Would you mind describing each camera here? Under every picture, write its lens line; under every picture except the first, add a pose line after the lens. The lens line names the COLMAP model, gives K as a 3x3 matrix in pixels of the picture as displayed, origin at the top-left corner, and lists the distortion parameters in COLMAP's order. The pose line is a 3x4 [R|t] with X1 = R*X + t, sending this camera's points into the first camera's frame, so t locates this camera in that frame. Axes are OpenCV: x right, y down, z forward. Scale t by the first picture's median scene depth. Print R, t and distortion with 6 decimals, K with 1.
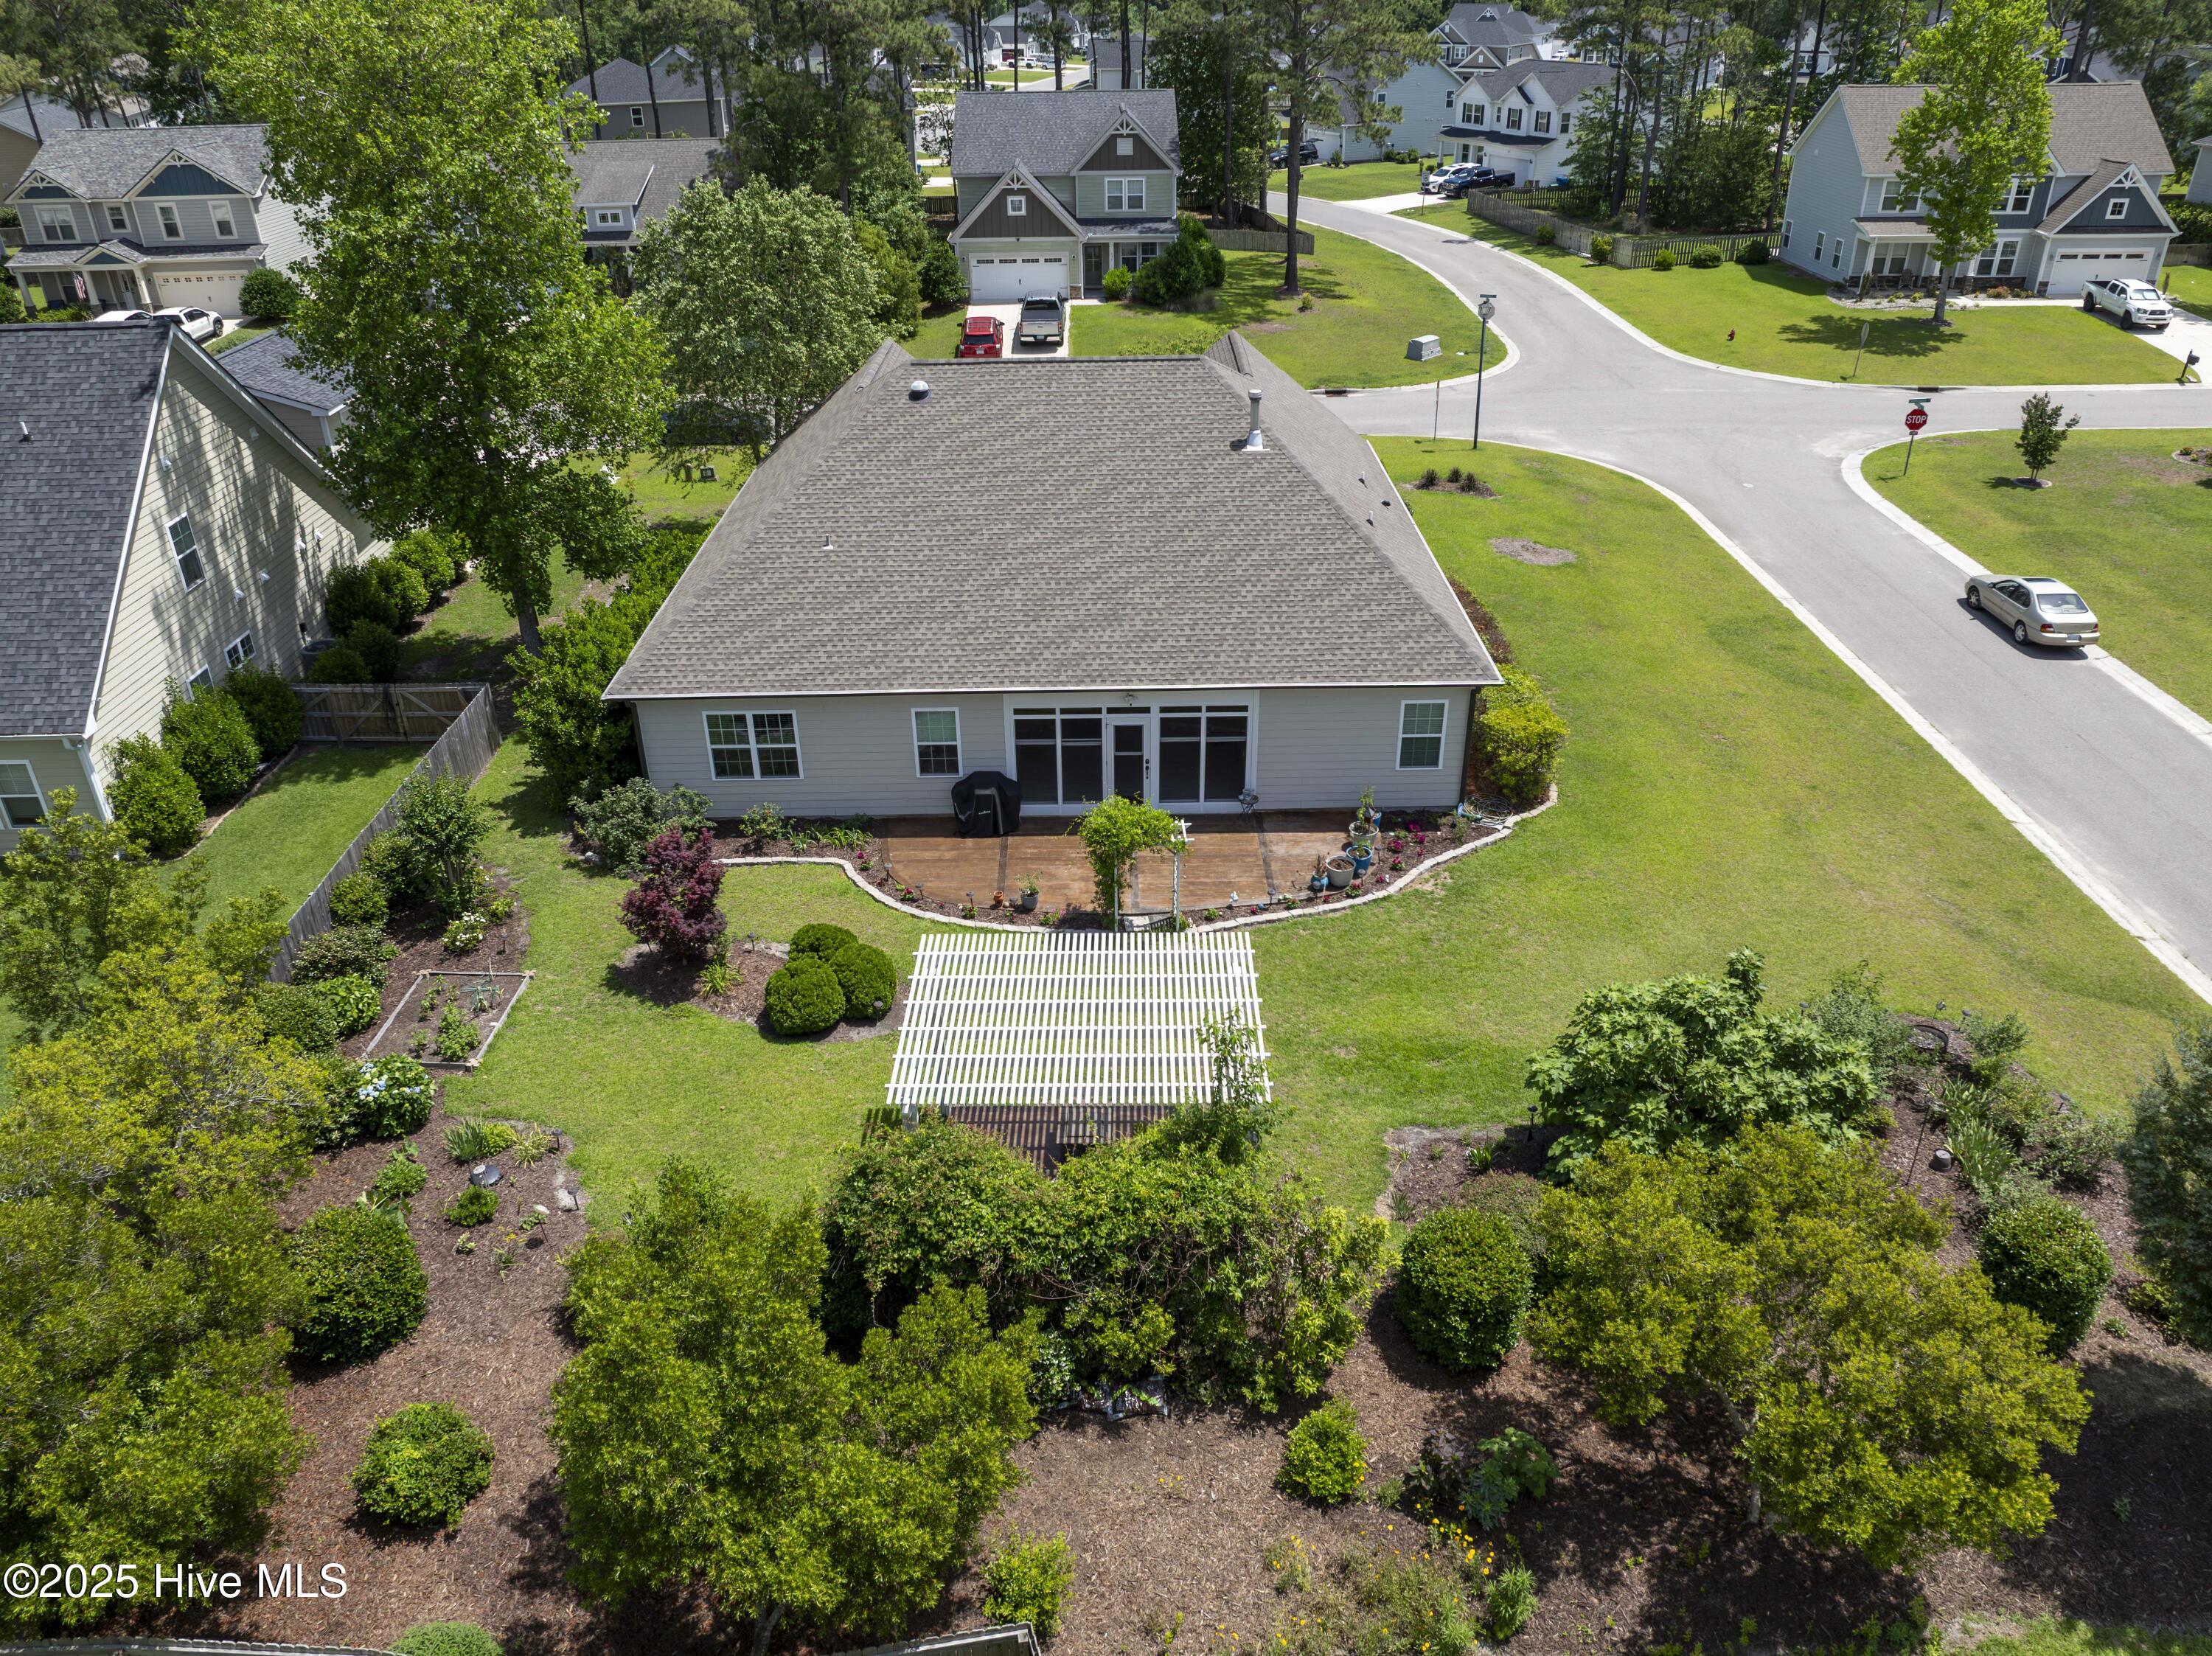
lens RADIAL K [[1560.9, 0, 1114.7], [0, 1560.9, 820.2], [0, 0, 1]] dist [-0.031423, -0.008610]
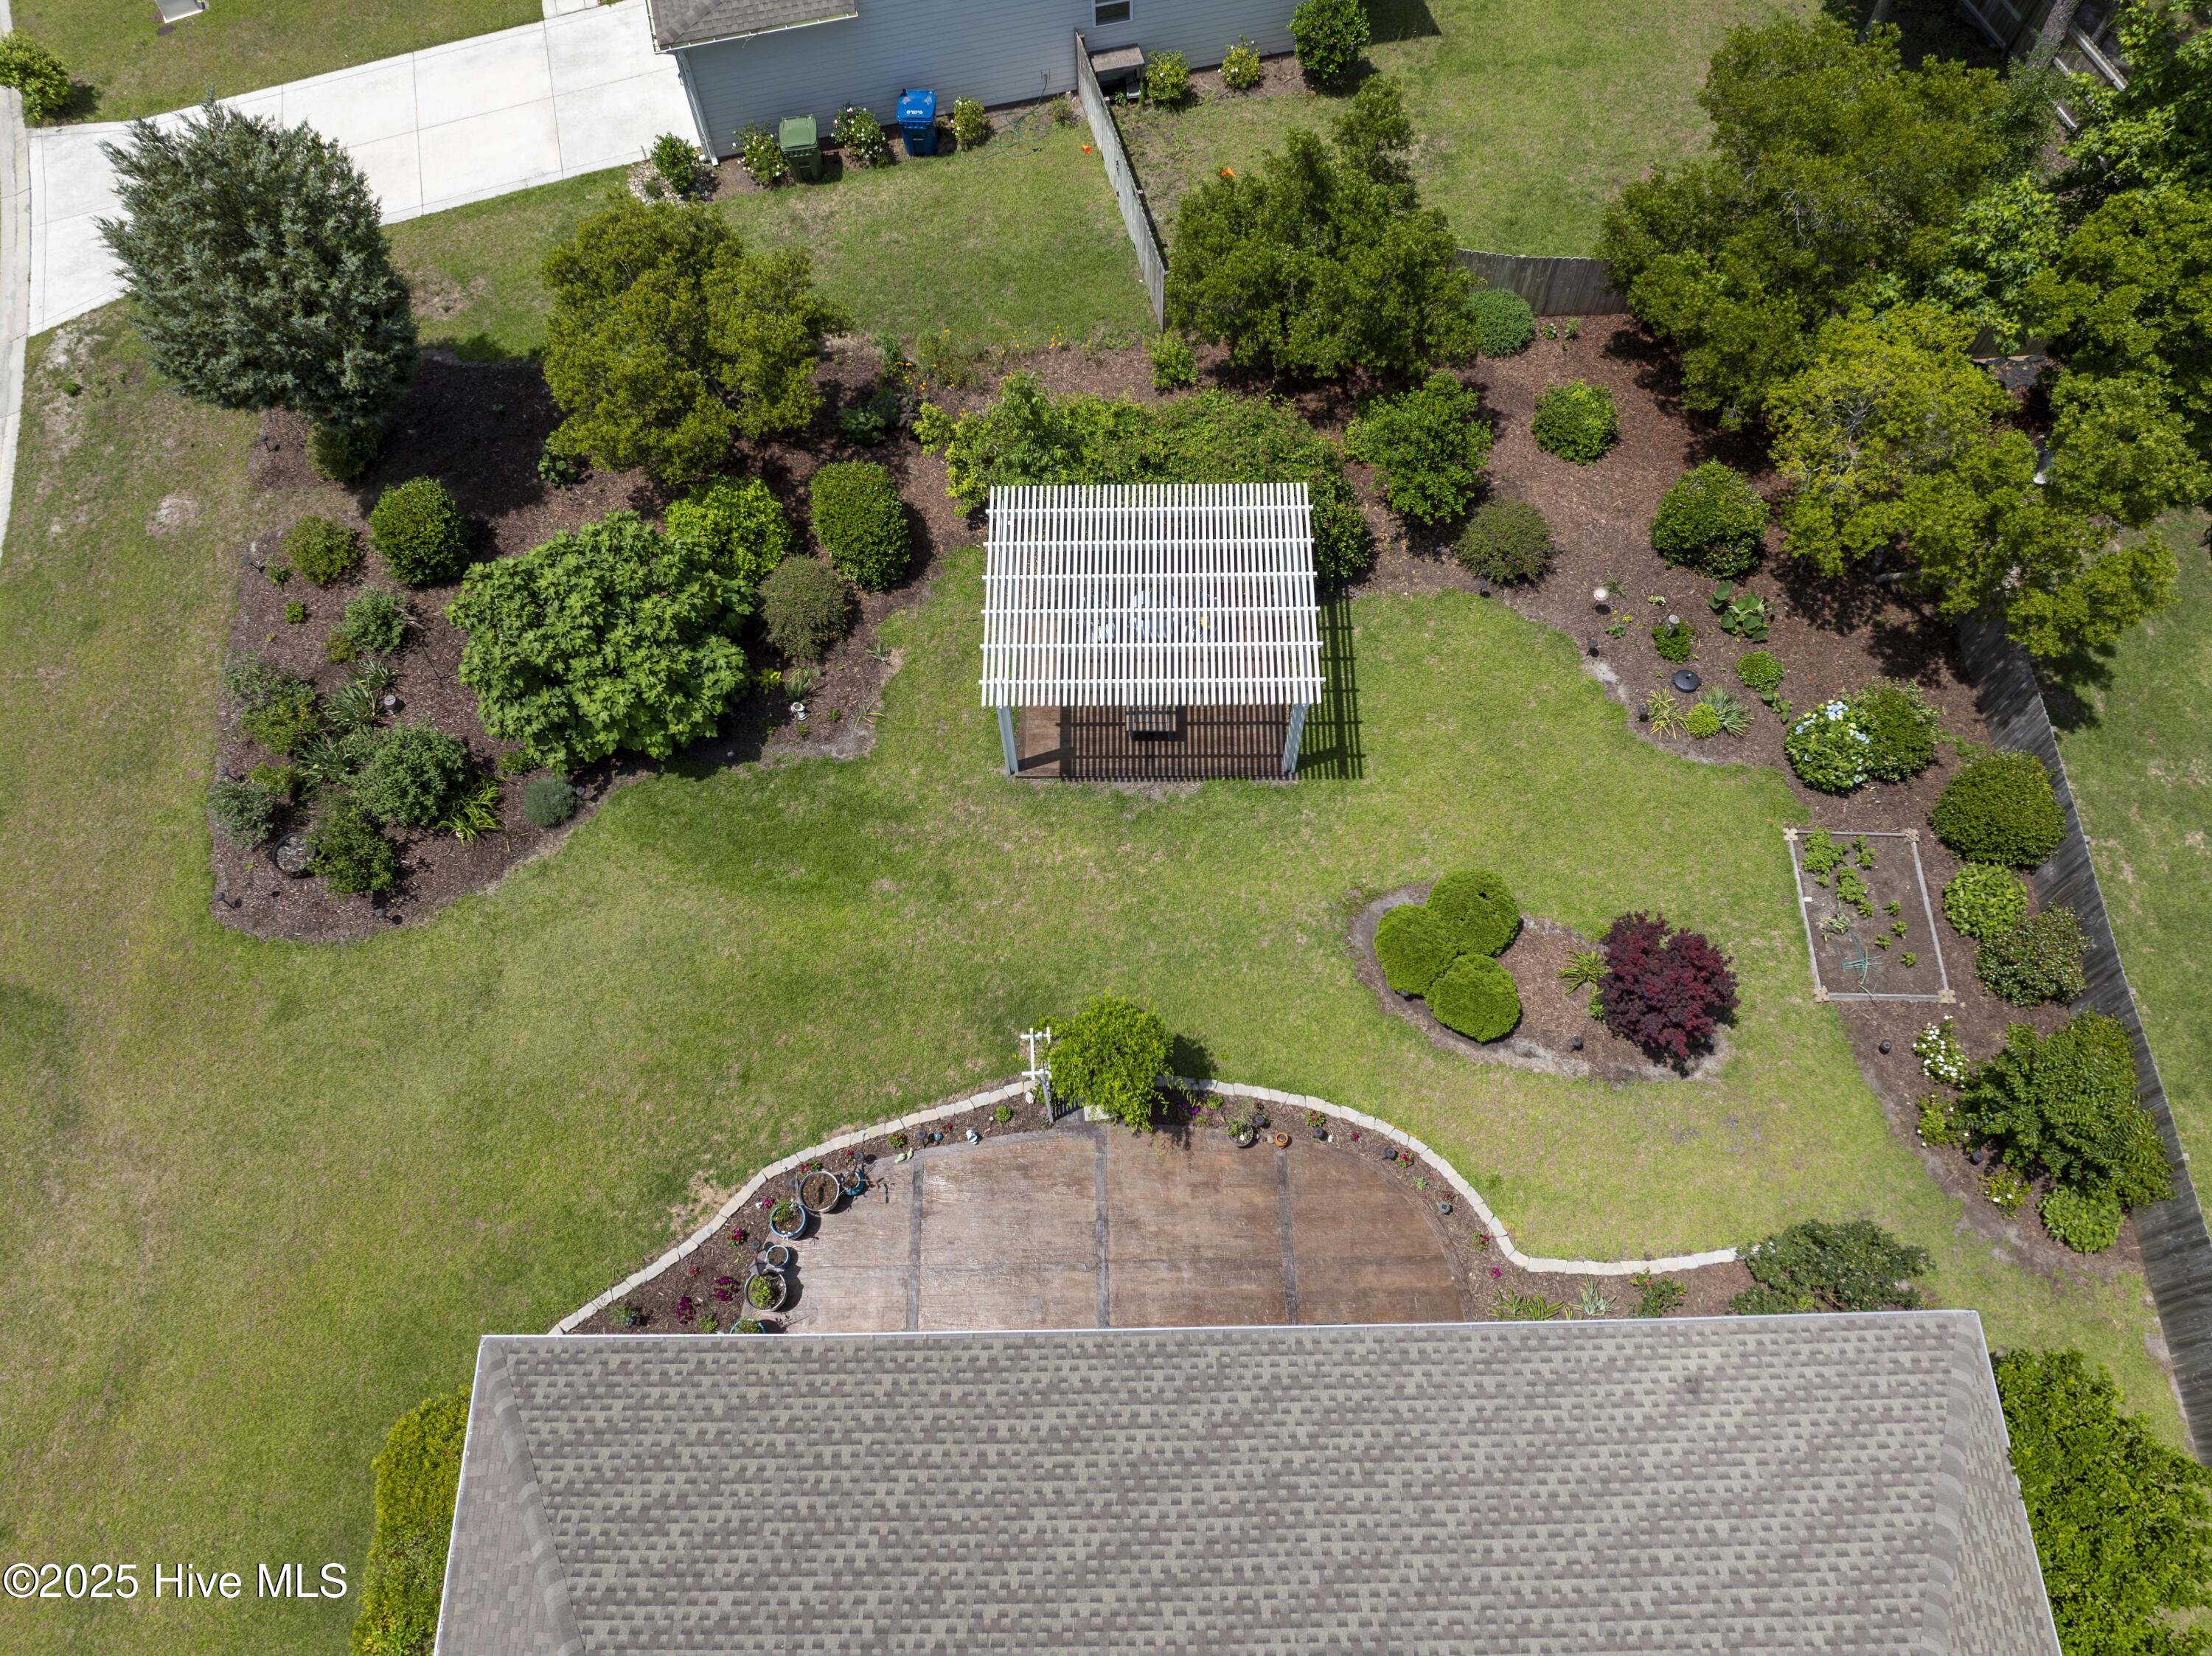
lens RADIAL K [[1560.9, 0, 1114.7], [0, 1560.9, 820.2], [0, 0, 1]] dist [-0.031423, -0.008610]
pose [[-0.999559, 0.017898, 0.023709, -0.013060], [0.022924, -0.042860, 0.998818, -0.645146], [0.018893, 0.998921, 0.042431, 0.747046]]
